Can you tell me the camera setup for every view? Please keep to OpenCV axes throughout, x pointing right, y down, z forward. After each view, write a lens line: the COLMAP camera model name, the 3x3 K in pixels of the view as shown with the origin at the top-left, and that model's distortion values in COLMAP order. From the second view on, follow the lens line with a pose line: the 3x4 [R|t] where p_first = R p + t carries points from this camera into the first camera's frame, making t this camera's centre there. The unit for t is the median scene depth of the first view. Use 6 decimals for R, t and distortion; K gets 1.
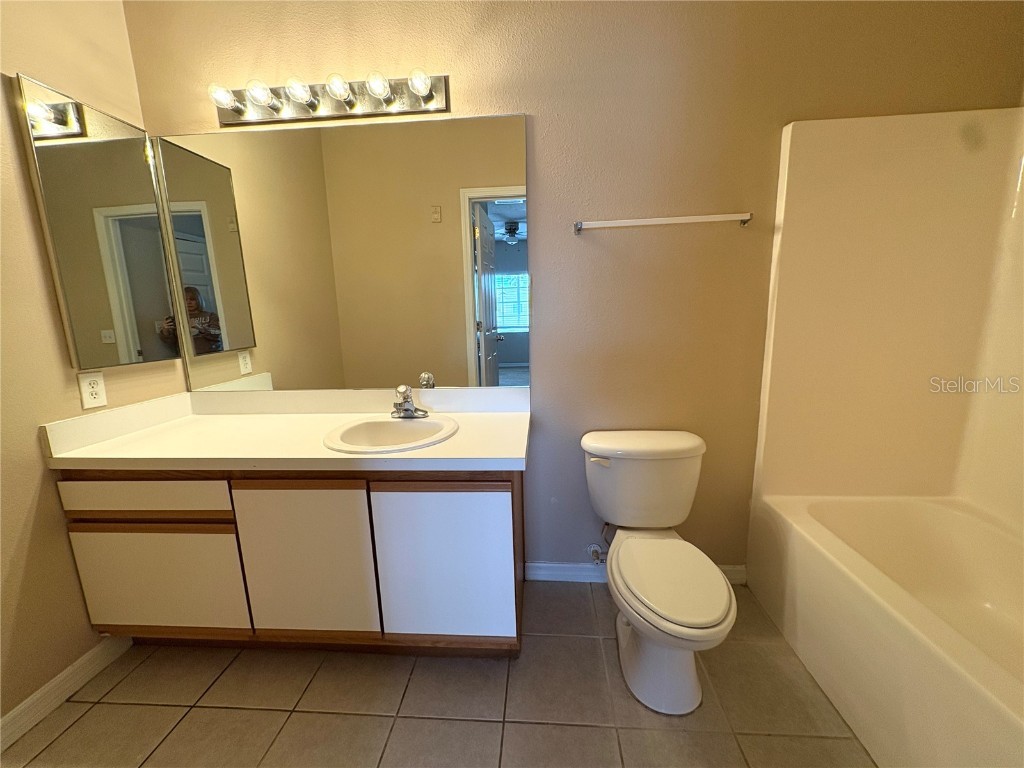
lens RADIAL K [[407.7, 0, 511.1], [0, 407.7, 383.4], [0, 0, 1]] dist [-0.002223, -0.000089]
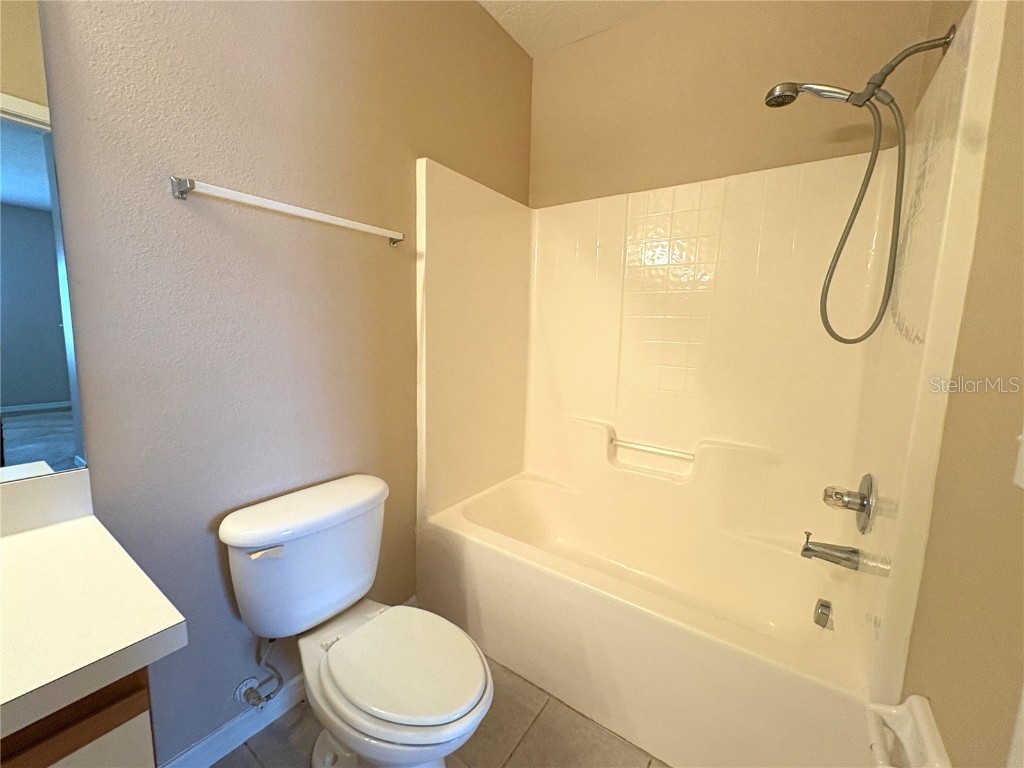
lens RADIAL K [[407.7, 0, 513.3], [0, 407.7, 382.2], [0, 0, 1]] dist [-0.002223, -0.000089]
pose [[0.508165, -0.065034, 0.858801, -0.124047], [0.111694, 0.993700, 0.009159, -0.045141], [-0.853987, 0.091268, 0.512227, 0.296015]]
